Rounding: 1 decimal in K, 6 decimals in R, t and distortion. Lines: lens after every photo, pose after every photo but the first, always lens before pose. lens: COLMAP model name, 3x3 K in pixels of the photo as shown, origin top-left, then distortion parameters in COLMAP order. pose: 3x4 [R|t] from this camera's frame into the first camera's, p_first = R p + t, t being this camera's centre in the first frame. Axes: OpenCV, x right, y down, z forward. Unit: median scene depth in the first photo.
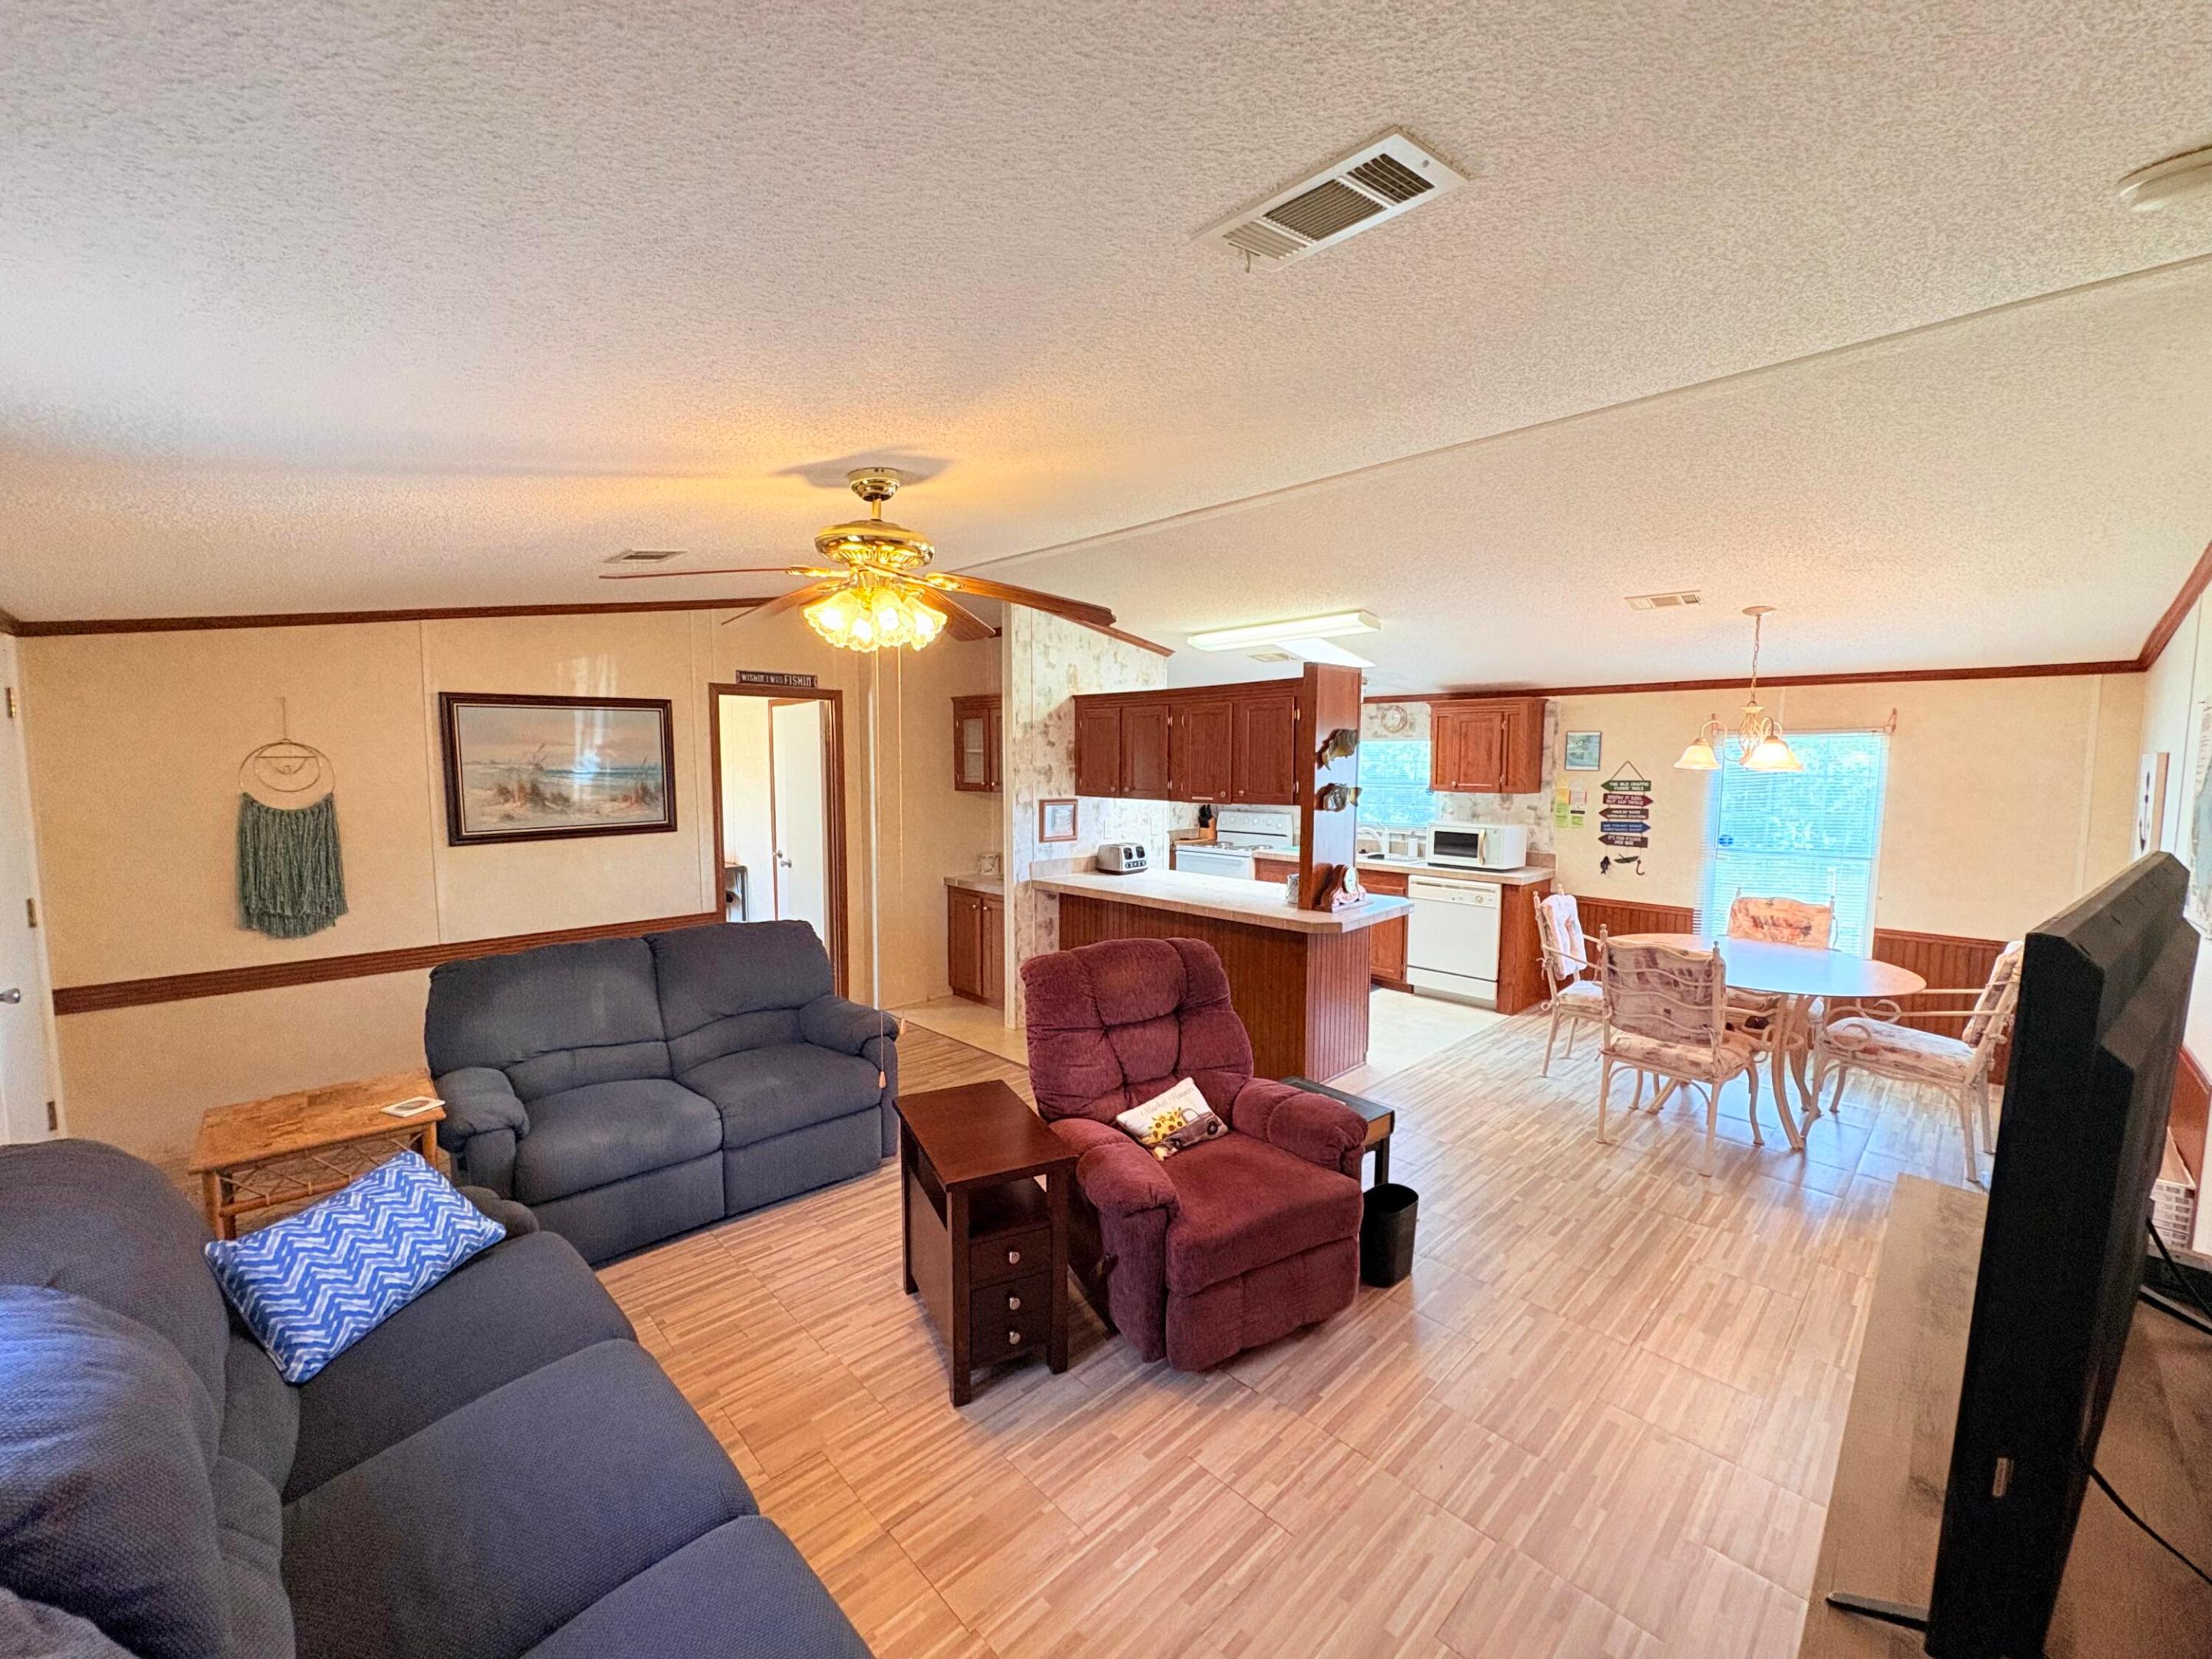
lens RADIAL K [[879.7, 0, 1106.2], [0, 879.7, 827.9], [0, 0, 1]] dist [-0.000230, -0.000015]
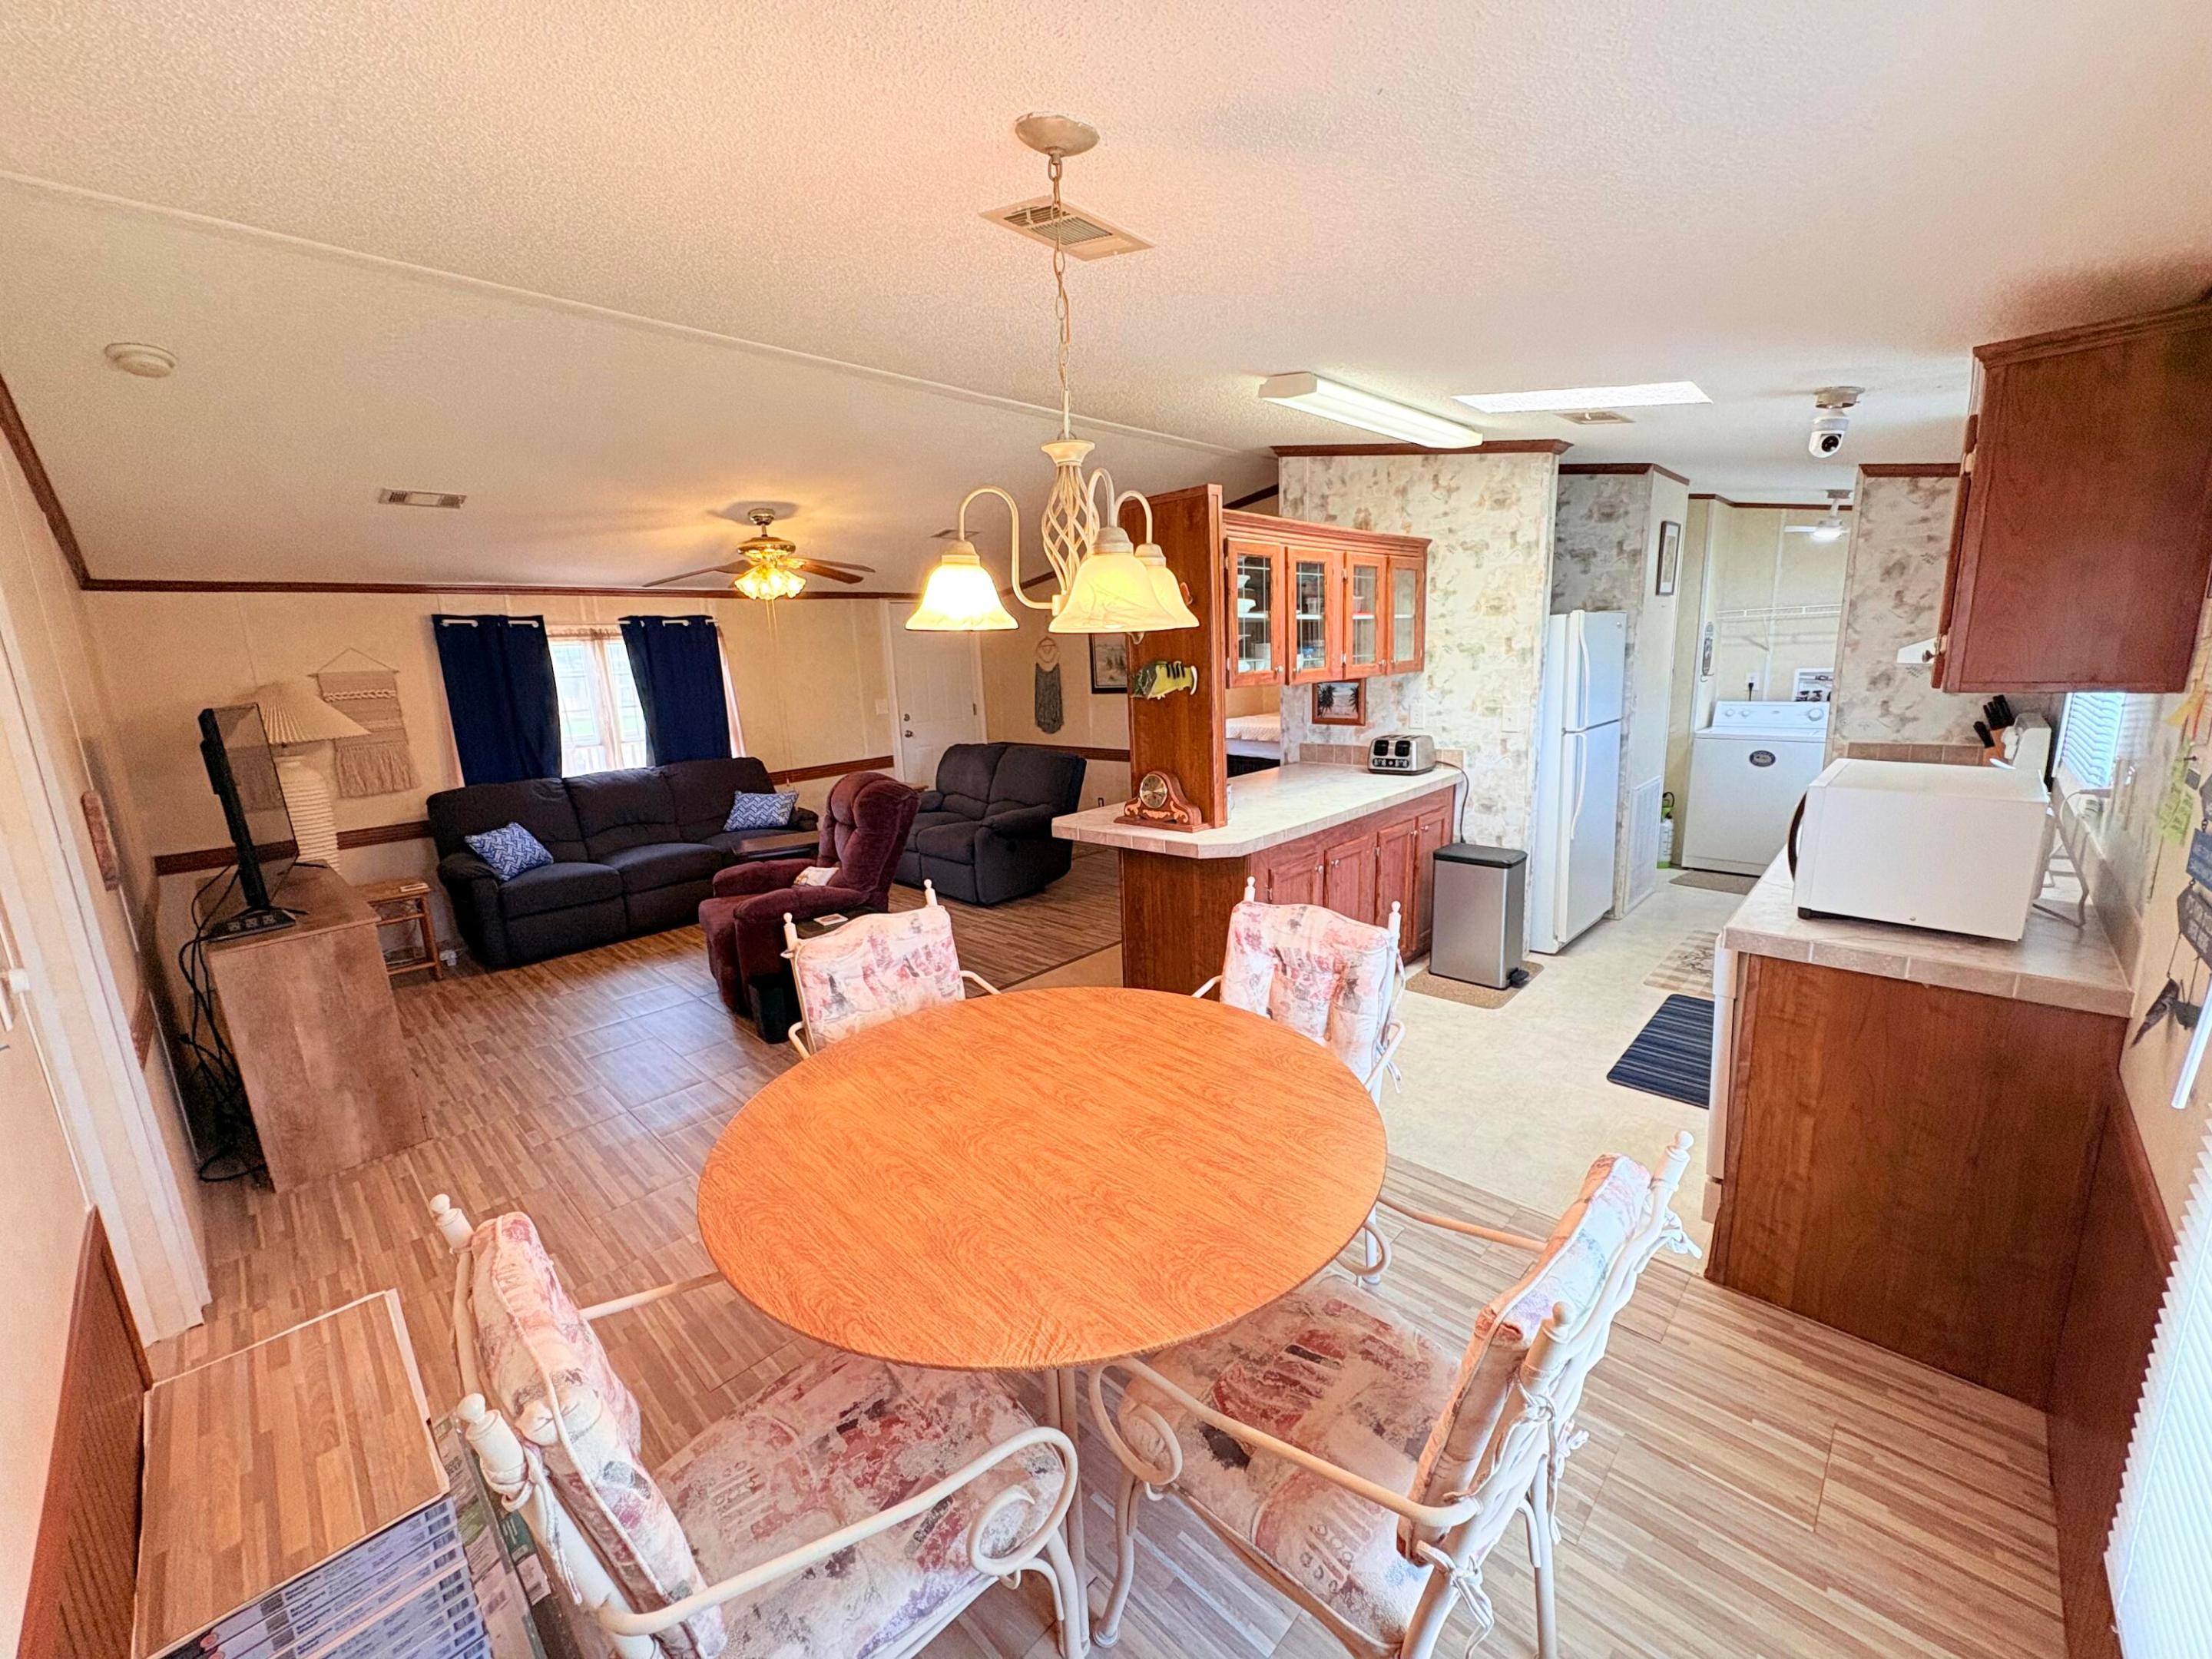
lens RADIAL K [[879.7, 0, 1106.2], [0, 879.7, 827.9], [0, 0, 1]] dist [-0.000230, -0.000015]
pose [[0.026144, 0.192420, -0.980964, 0.938414], [-0.038299, 0.980772, 0.191362, -0.048551], [0.998924, 0.032567, 0.033011, 0.855067]]
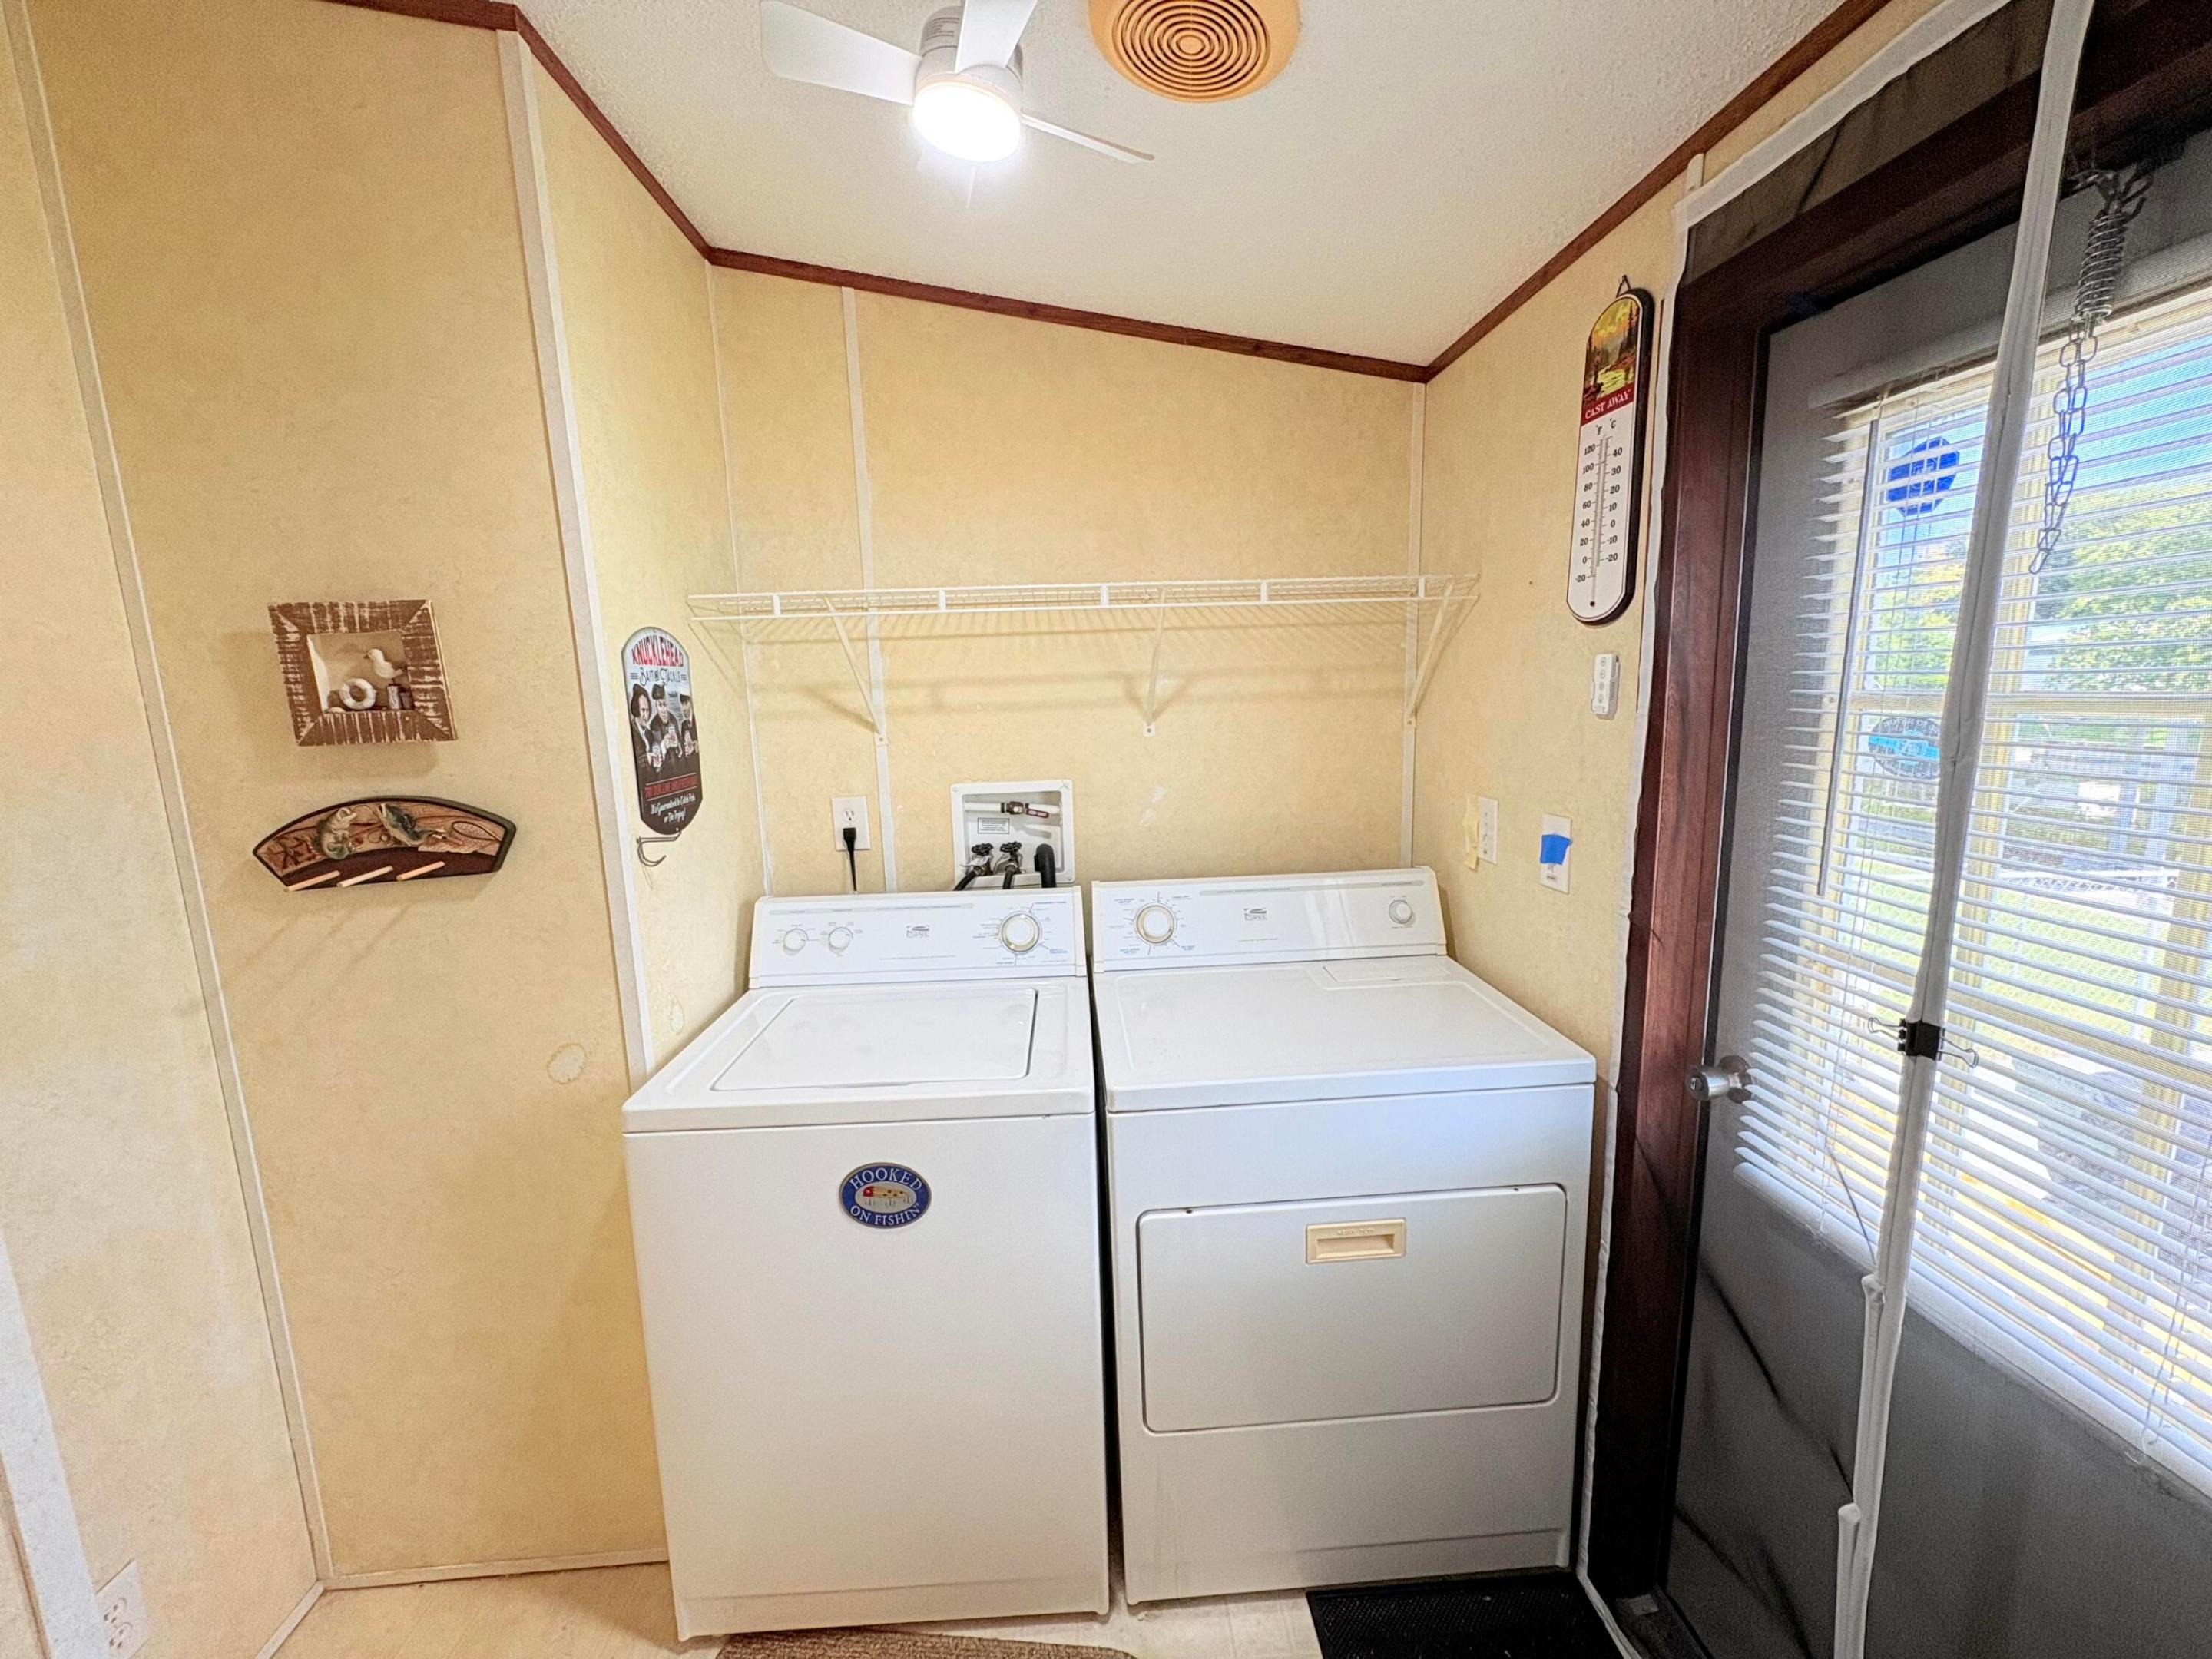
lens RADIAL K [[879.7, 0, 1106.2], [0, 879.7, 827.9], [0, 0, 1]] dist [-0.000230, -0.000015]
pose [[0.744950, 0.080914, -0.662195, 0.050470], [-0.021104, 0.994979, 0.097836, -0.090068], [0.666787, -0.058908, 0.742917, 1.586205]]
